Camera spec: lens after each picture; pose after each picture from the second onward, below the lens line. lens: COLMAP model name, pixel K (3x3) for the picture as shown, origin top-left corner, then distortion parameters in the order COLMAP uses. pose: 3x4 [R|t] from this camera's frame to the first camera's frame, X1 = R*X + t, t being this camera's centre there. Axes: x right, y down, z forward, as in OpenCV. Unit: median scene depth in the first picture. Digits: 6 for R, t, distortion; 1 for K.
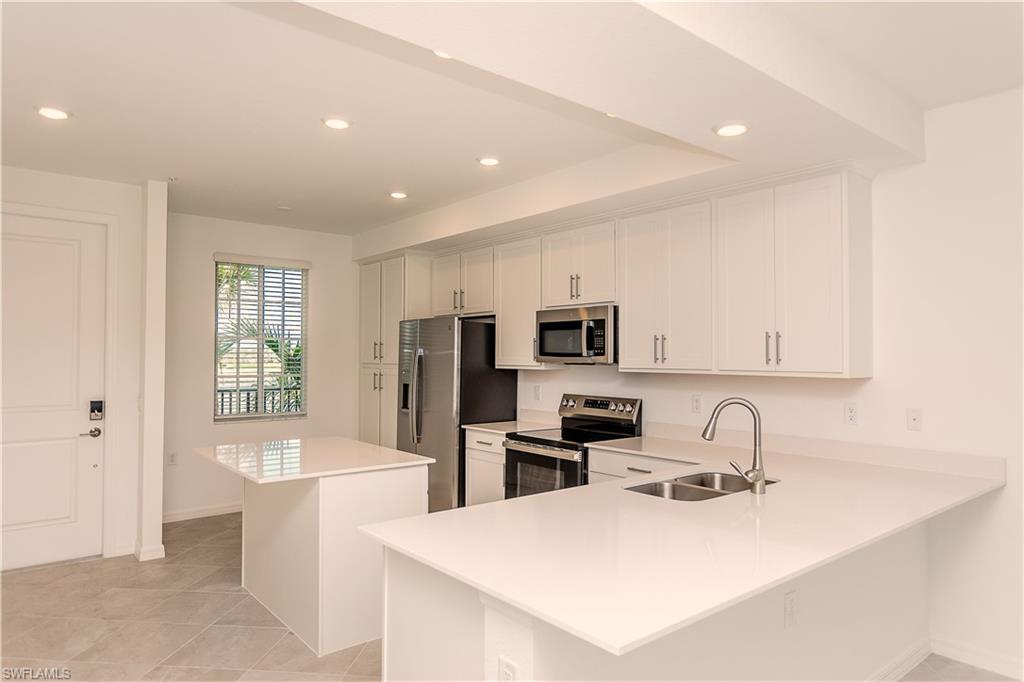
lens RADIAL K [[642.3, 0, 509.9], [0, 642.3, 341.6], [0, 0, 1]] dist [-0.004093, -0.000691]
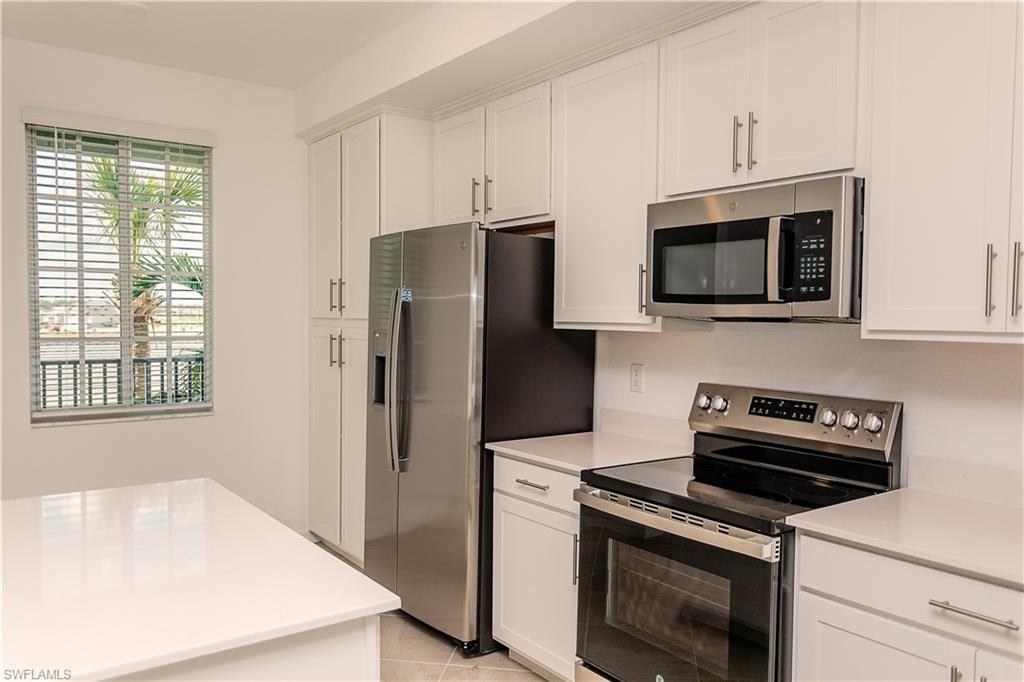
lens RADIAL K [[783.6, 0, 514.0], [0, 783.6, 342.2], [0, 0, 1]] dist [0.011244, -0.005797]
pose [[0.998876, 0.008667, -0.046611, -0.026333], [-0.005945, 0.998286, 0.058226, 0.017932], [0.047035, -0.057883, 0.997215, 0.413988]]
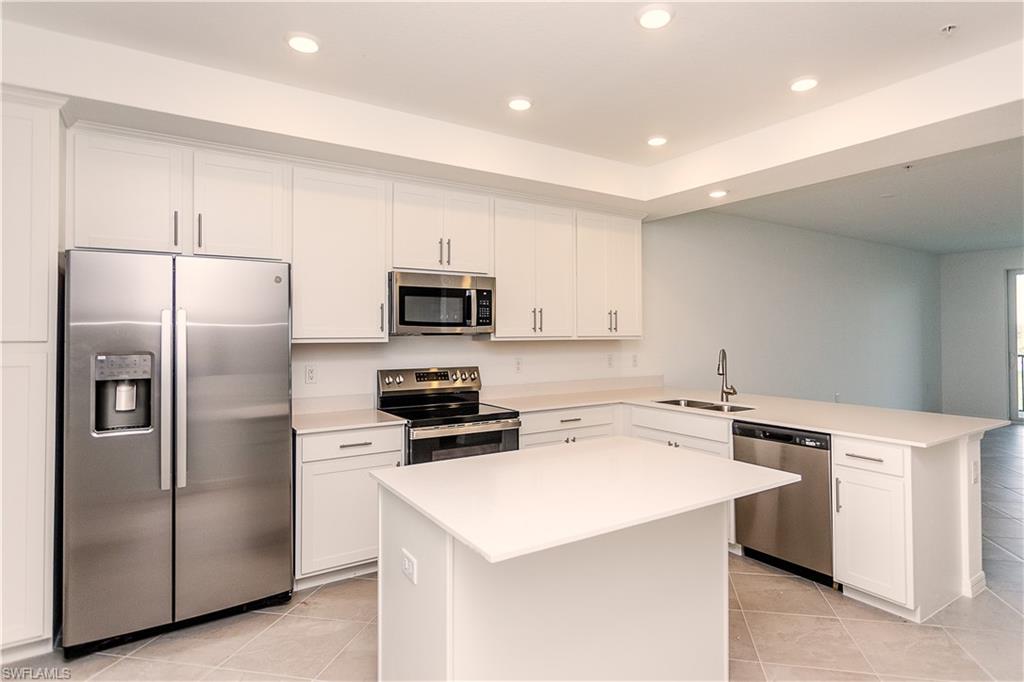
lens RADIAL K [[551.2, 0, 515.0], [0, 551.2, 325.4], [0, 0, 1]] dist [0.001197, 0.000242]
pose [[0.103280, 0.010961, 0.994592, -0.624521], [-0.017154, 0.999810, -0.009237, 0.025062], [-0.994504, -0.016107, 0.103449, 0.741140]]
